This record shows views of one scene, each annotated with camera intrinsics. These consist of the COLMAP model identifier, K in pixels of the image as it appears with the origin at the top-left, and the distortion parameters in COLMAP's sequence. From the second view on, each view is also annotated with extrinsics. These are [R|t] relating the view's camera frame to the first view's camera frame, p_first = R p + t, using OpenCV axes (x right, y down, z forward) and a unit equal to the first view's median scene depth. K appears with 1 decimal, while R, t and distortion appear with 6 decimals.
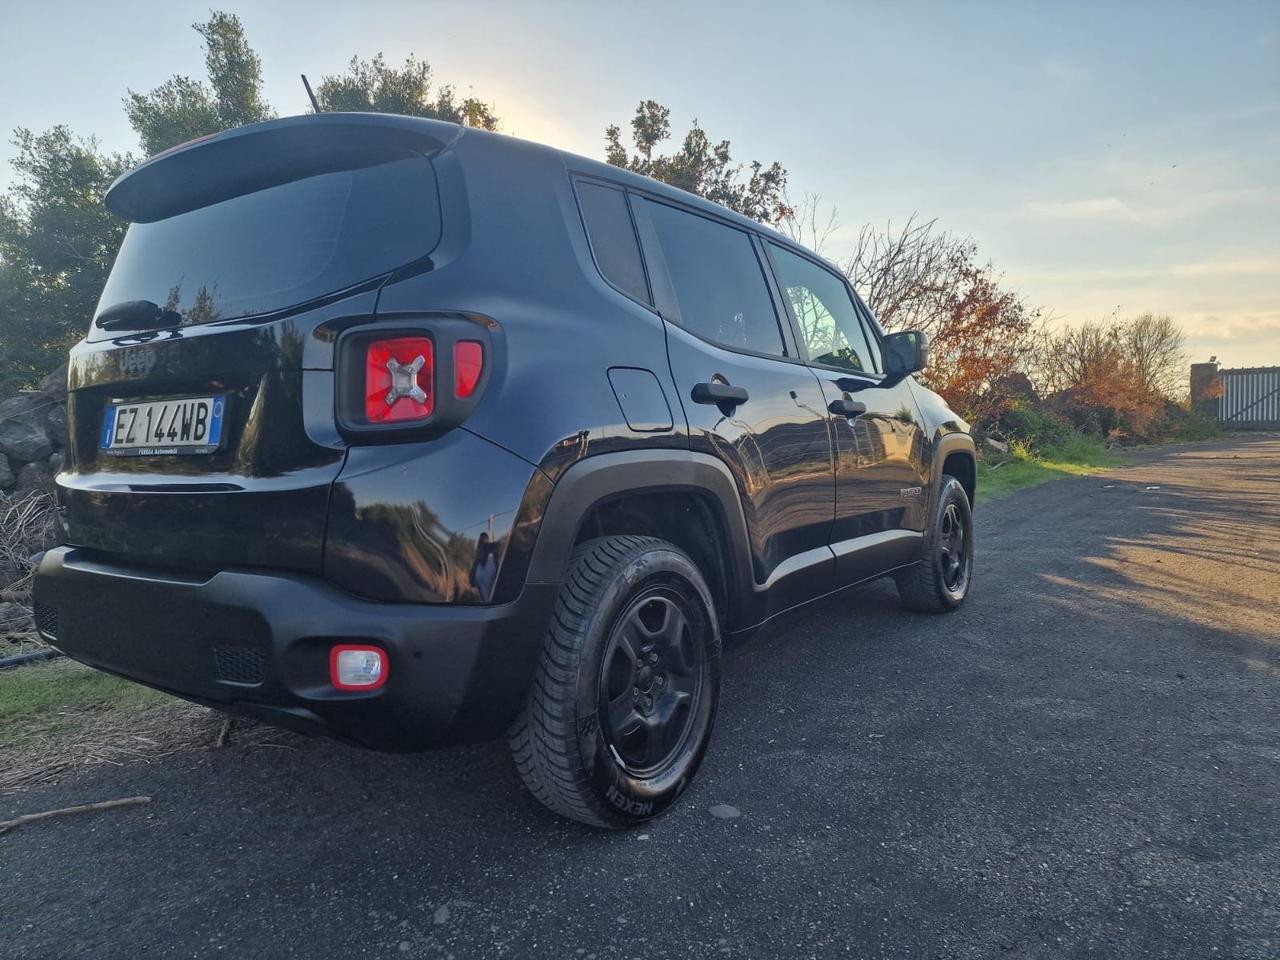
lens RADIAL K [[924.3, 0, 640.0], [0, 924.3, 480.0], [0, 0, 1]] dist [0.071897, -0.059392]
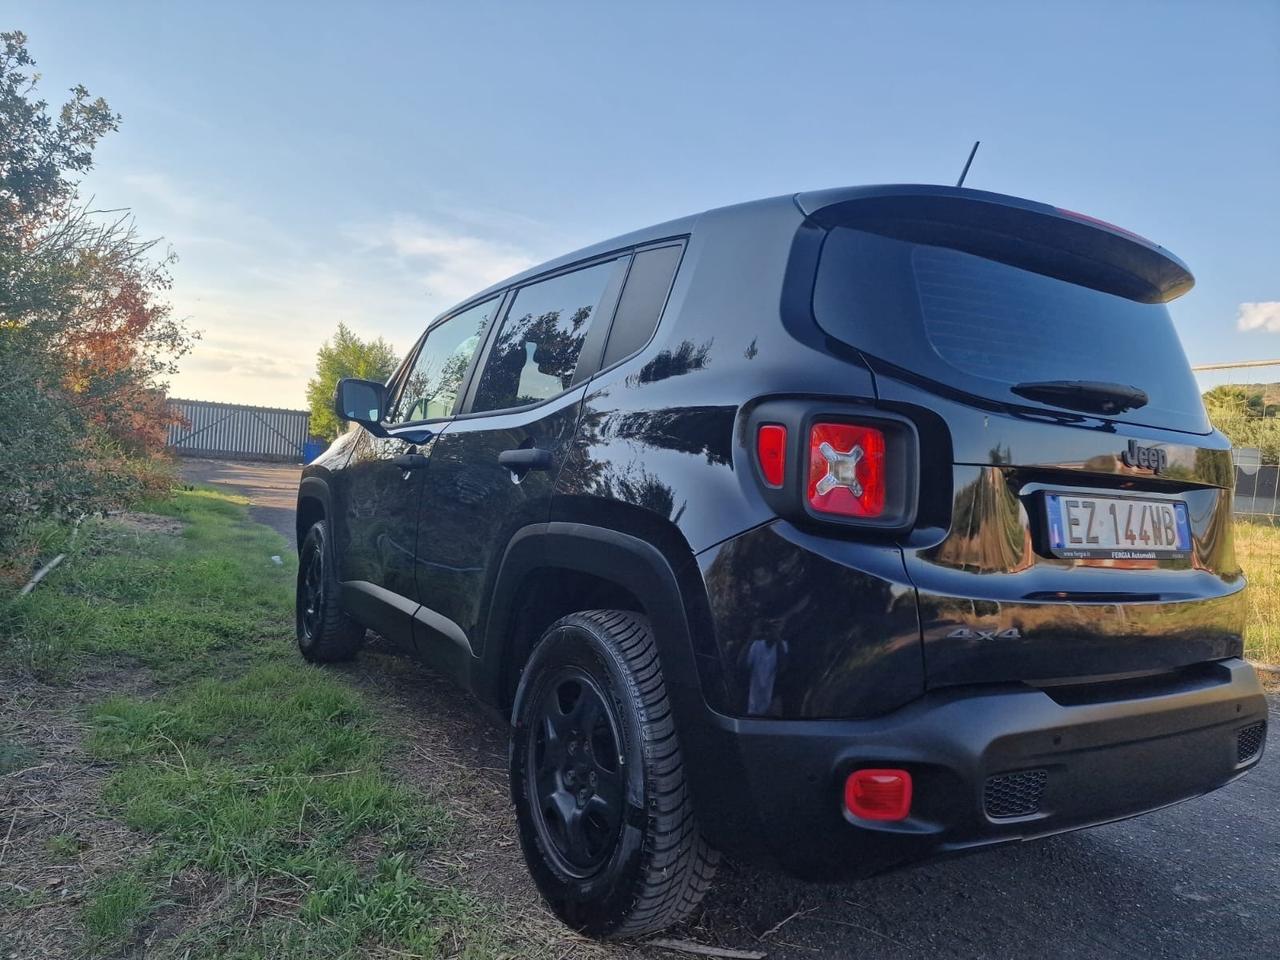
lens RADIAL K [[924.3, 0, 640.0], [0, 924.3, 480.0], [0, 0, 1]] dist [0.071897, -0.059392]
pose [[0.334742, 0.043141, 0.941322, -1.458823], [-0.033999, 0.998854, -0.033687, -0.053379], [-0.941696, -0.020727, 0.335825, 1.084328]]
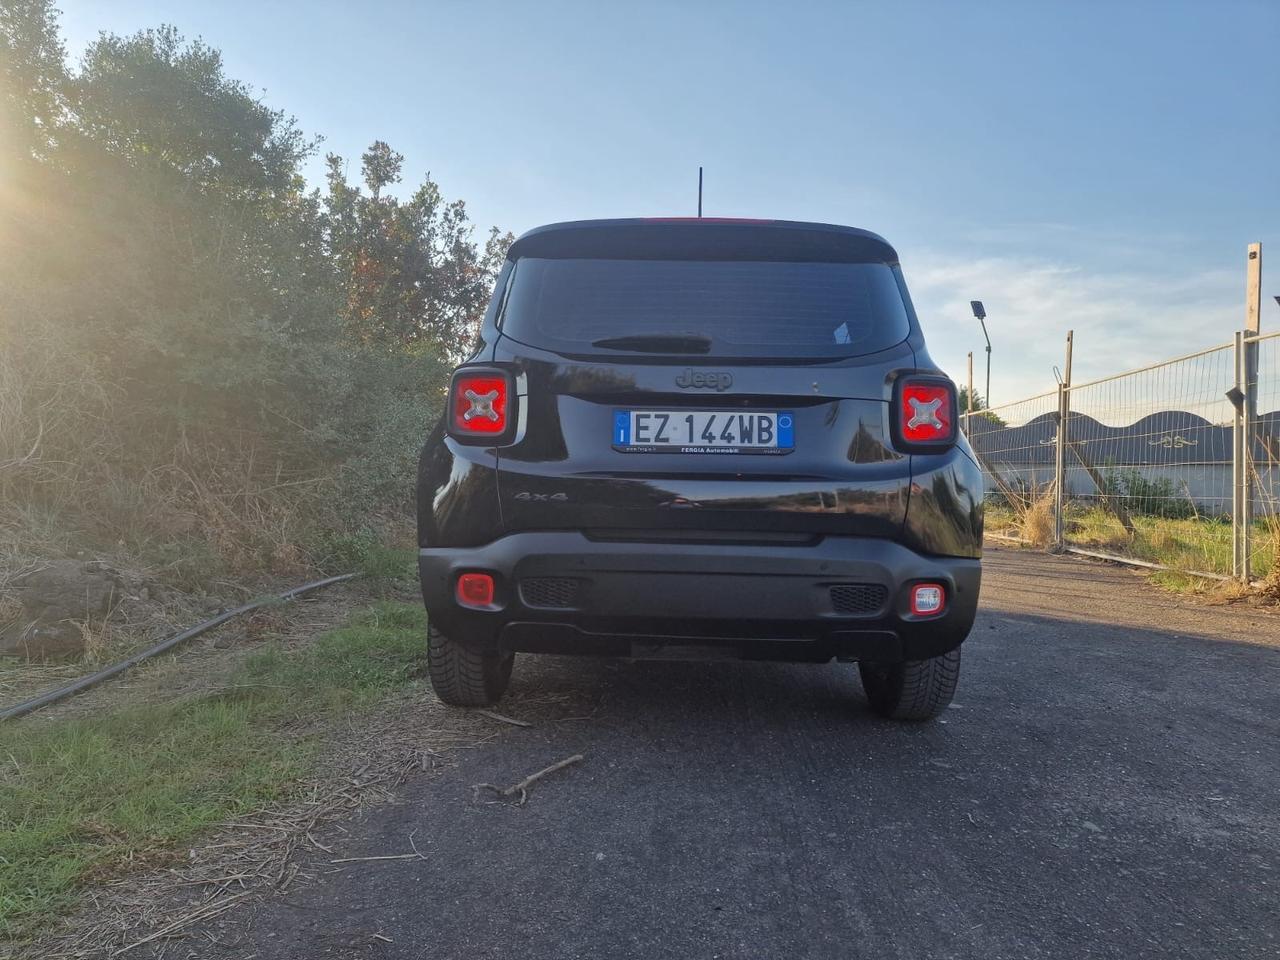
lens RADIAL K [[945.2, 0, 640.0], [0, 945.2, 480.0], [0, 0, 1]] dist [0.126301, -0.000471]
pose [[0.816106, 0.049789, 0.575753, -1.266467], [-0.014193, 0.997708, -0.066160, 0.092896], [-0.577727, 0.045822, 0.814943, -0.004601]]
